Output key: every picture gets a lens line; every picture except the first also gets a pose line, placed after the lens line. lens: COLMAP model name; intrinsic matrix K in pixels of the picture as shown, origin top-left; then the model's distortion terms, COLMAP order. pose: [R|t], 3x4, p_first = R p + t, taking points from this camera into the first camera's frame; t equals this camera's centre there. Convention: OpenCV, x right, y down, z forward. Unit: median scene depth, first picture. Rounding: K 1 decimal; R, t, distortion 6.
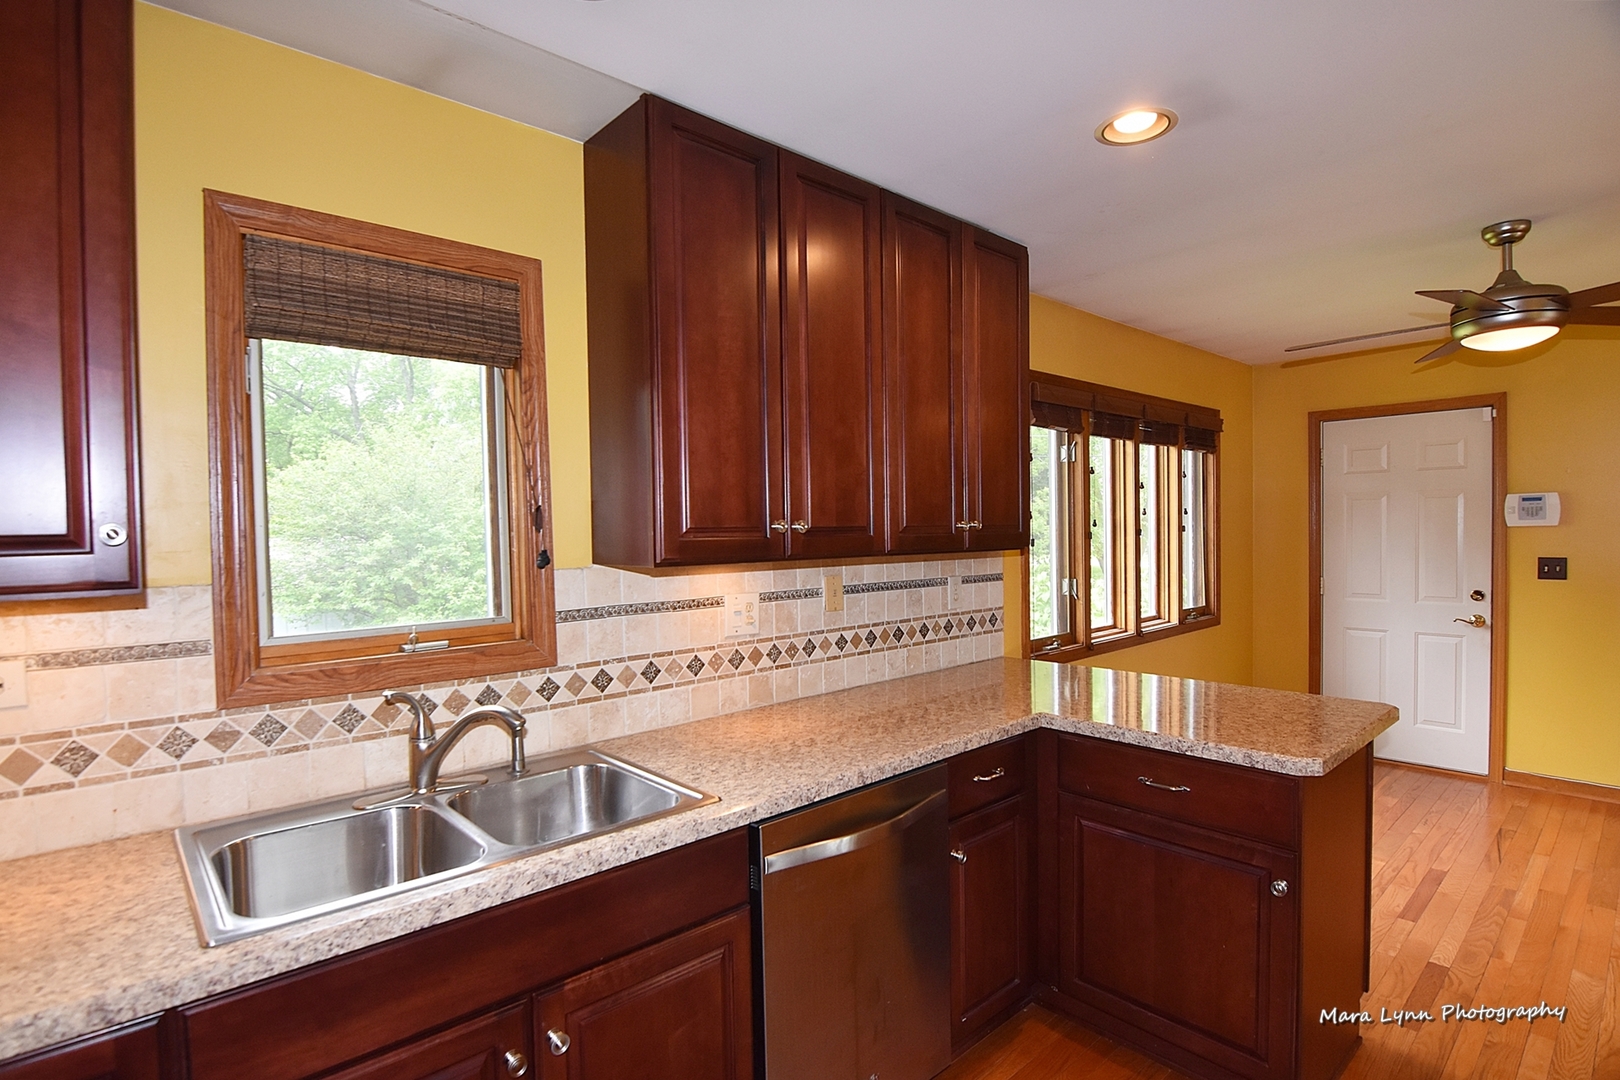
lens RADIAL K [[793.5, 0, 791.9], [0, 793.5, 547.7], [0, 0, 1]] dist [-0.012564, -0.007040]
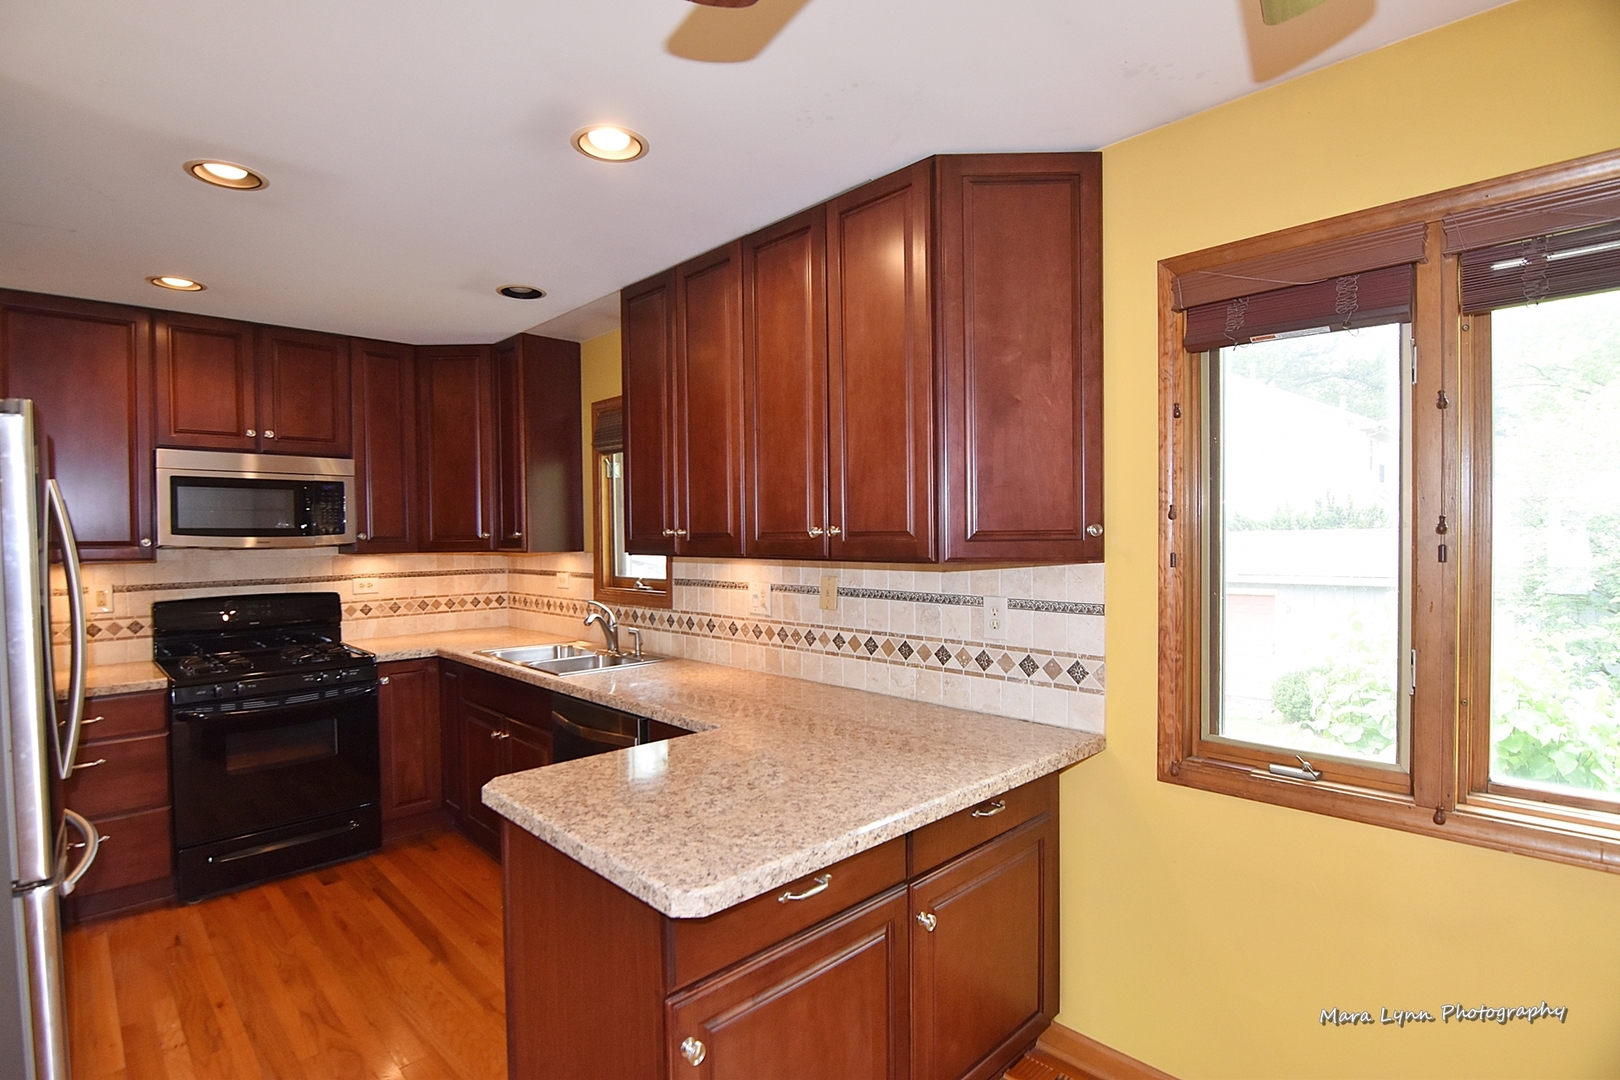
lens RADIAL K [[785.0, 0, 796.2], [0, 785.0, 548.5], [0, 0, 1]] dist [-0.000888, -0.013997]
pose [[0.035448, 0.035479, -0.998742, 0.921723], [-0.013455, 0.999296, 0.035021, -0.033088], [0.999281, 0.012197, 0.035901, 0.759246]]
